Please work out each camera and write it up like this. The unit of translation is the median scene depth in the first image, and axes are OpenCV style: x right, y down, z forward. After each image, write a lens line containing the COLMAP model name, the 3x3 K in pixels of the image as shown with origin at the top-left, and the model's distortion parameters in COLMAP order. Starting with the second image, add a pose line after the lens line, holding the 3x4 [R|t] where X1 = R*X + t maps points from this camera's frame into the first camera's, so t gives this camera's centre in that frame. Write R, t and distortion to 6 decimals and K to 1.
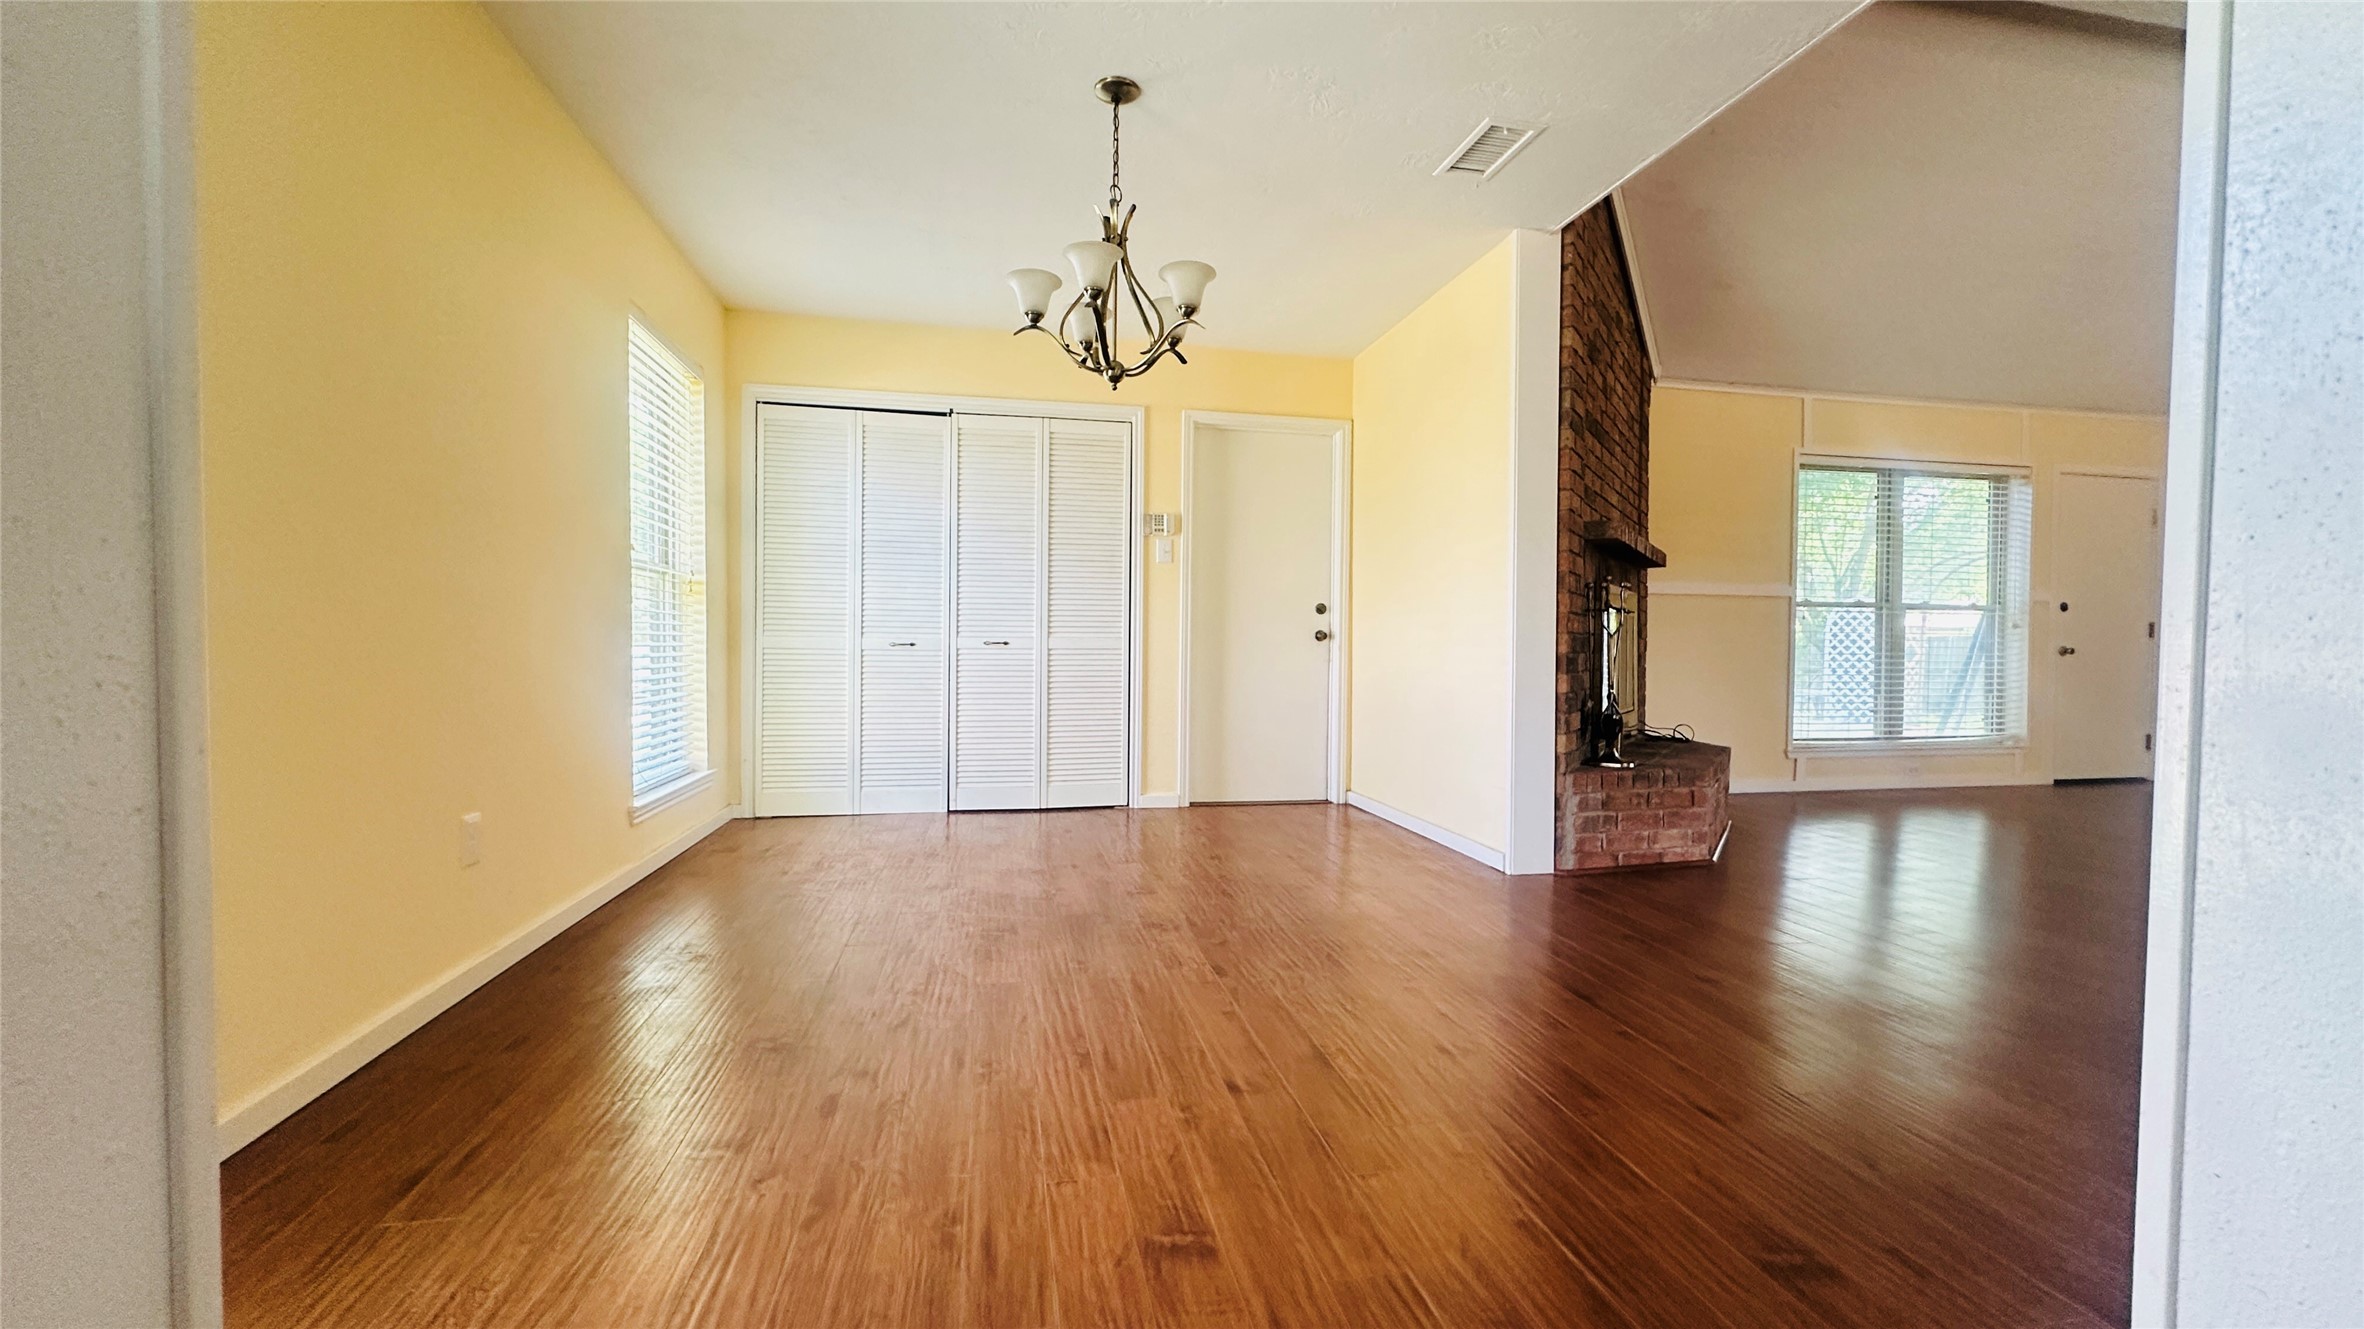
lens RADIAL K [[939.8, 0, 1177.7], [0, 939.8, 661.6], [0, 0, 1]] dist [-0.003357, 0.000779]
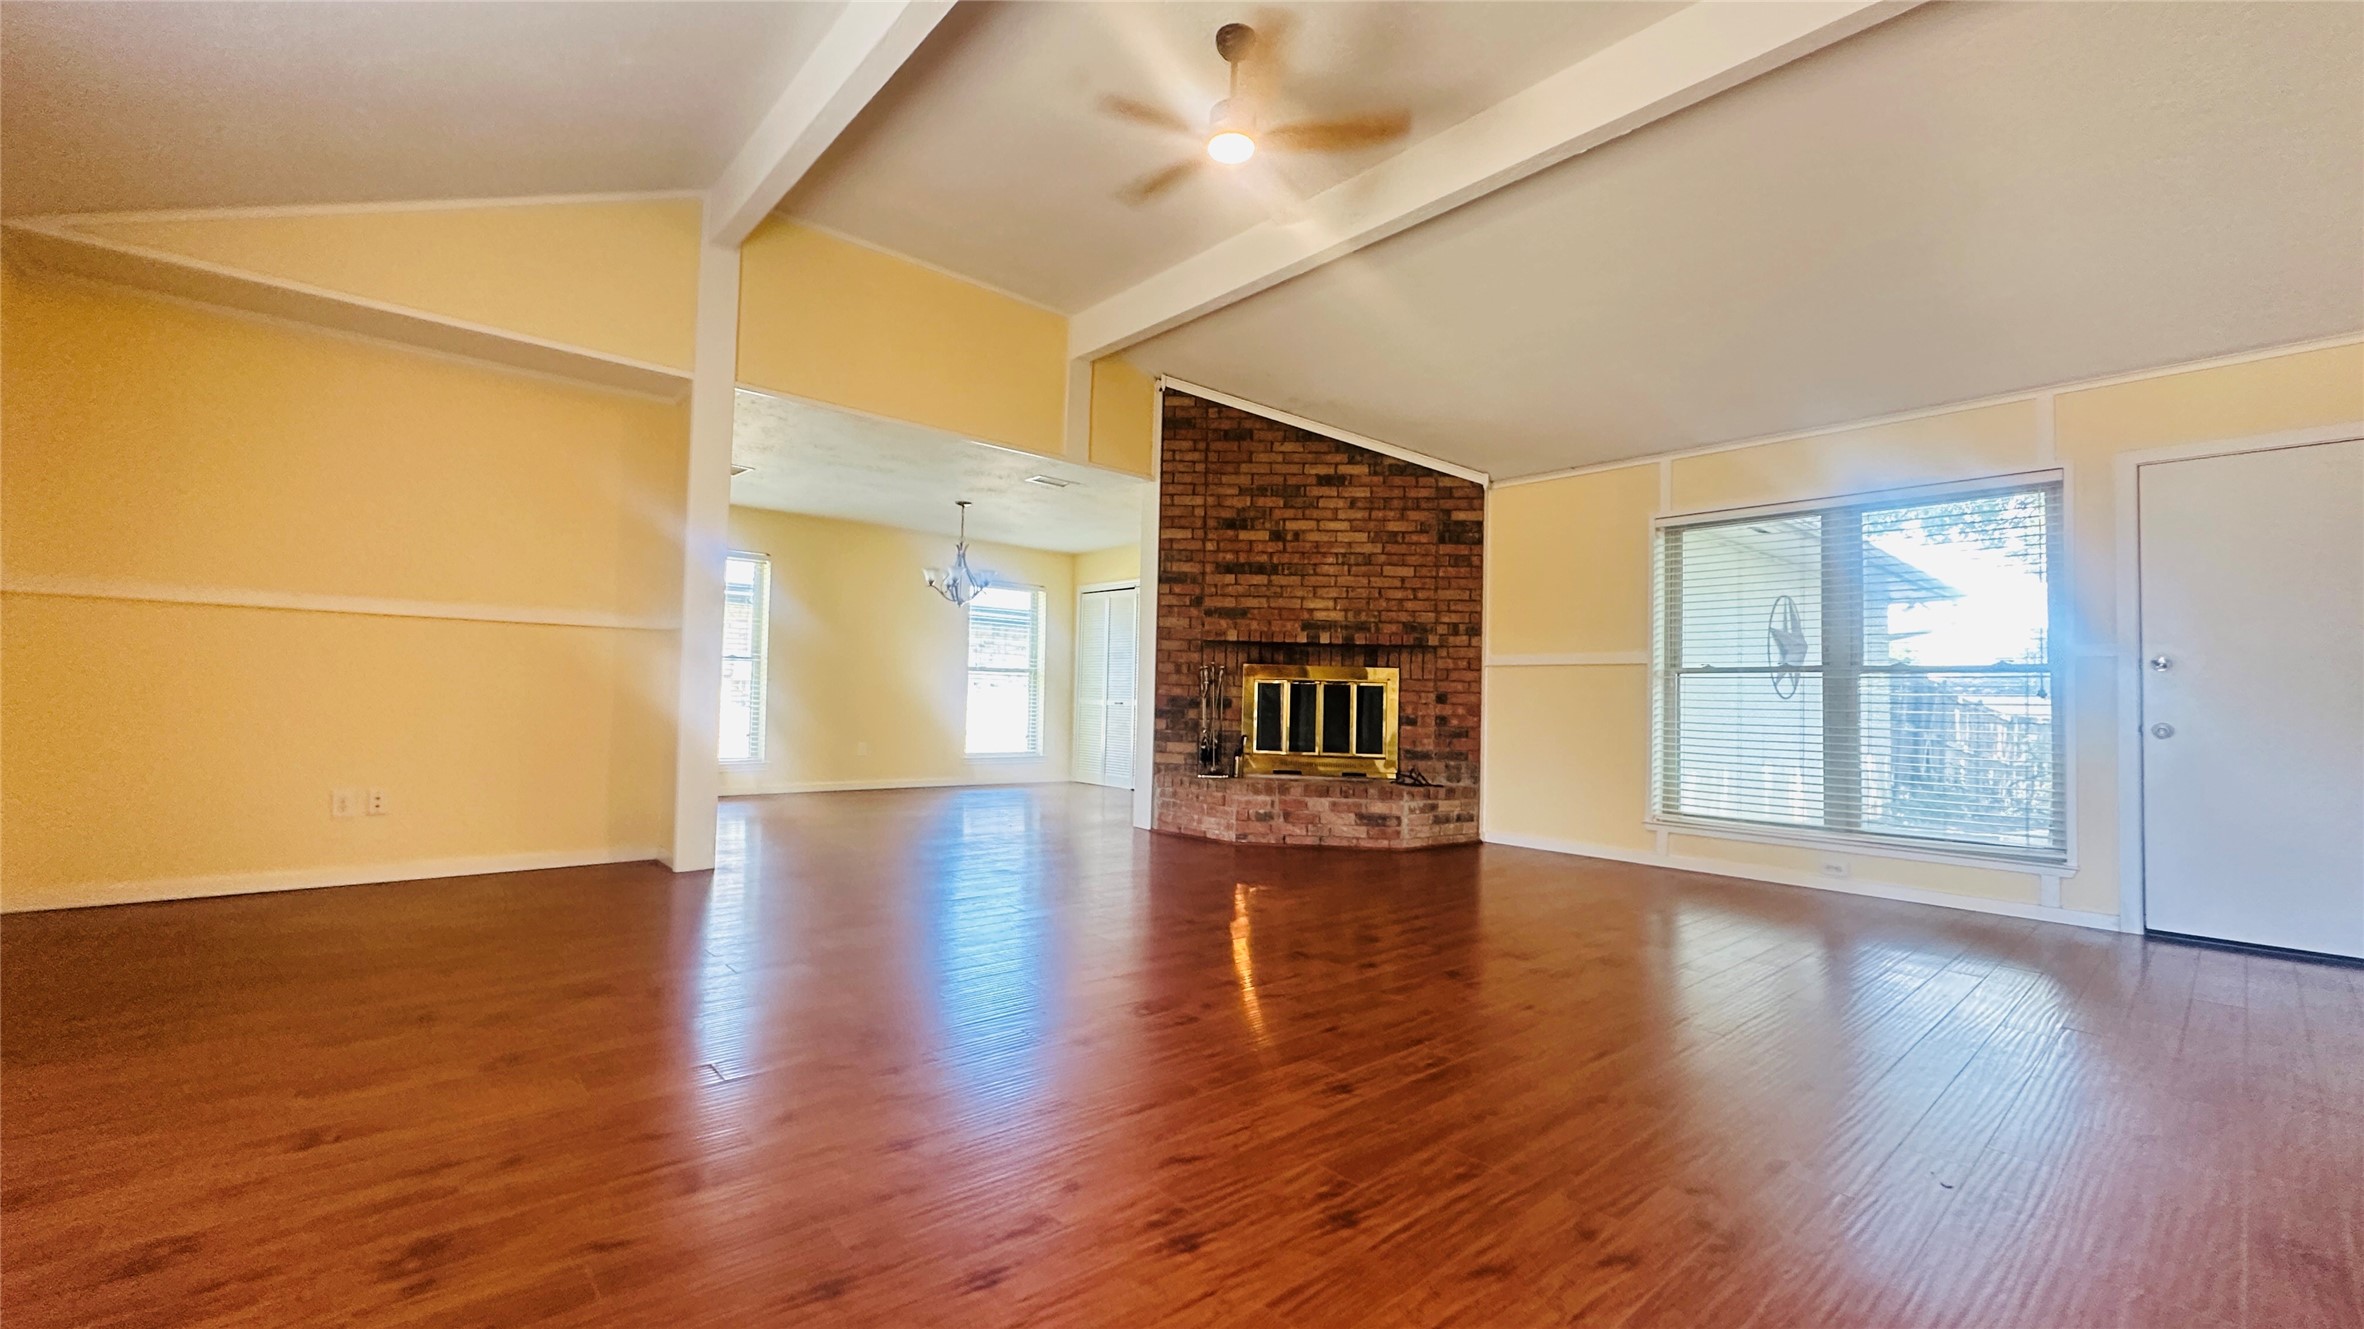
lens RADIAL K [[939.8, 0, 1180.6], [0, 939.8, 660.3], [0, 0, 1]] dist [-0.003357, 0.000779]
pose [[0.494698, -0.034302, -0.868388, 1.915832], [-0.038932, 0.997343, -0.061574, 0.010093], [0.868192, 0.064268, 0.492048, 0.139975]]
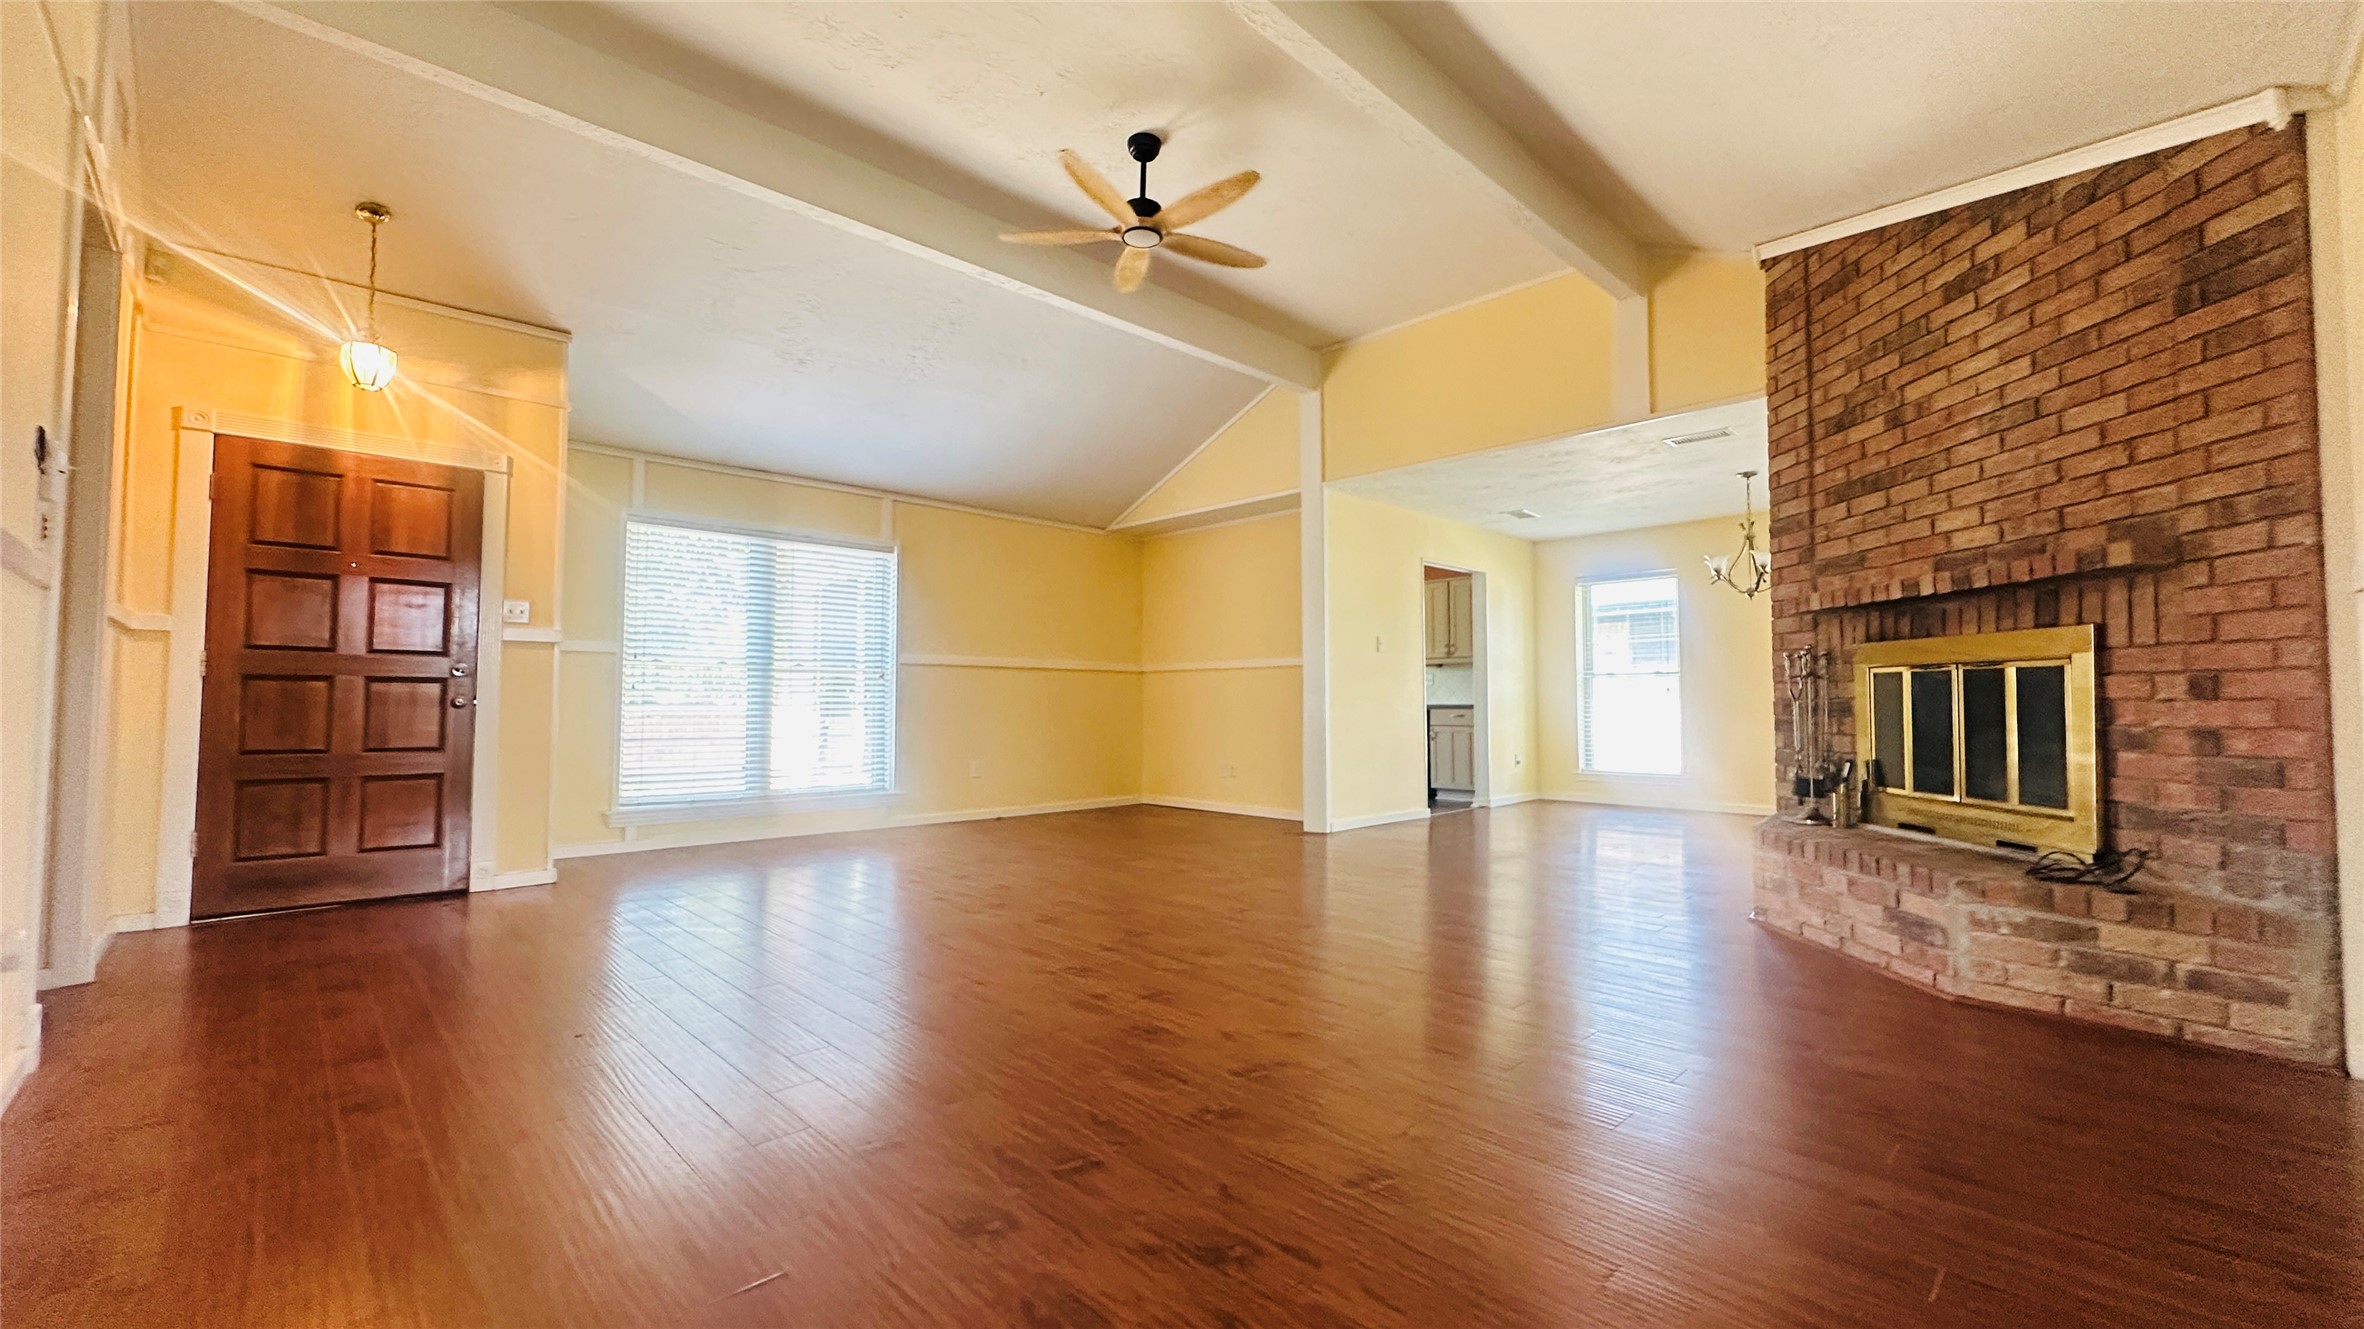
lens RADIAL K [[939.8, 0, 1172.0], [0, 939.8, 665.2], [0, 0, 1]] dist [-0.003357, 0.000779]
pose [[-0.846038, -0.031948, -0.532165, 1.691281], [-0.020785, 0.999421, -0.026956, -0.025045], [0.532718, -0.011745, -0.846211, 1.562515]]
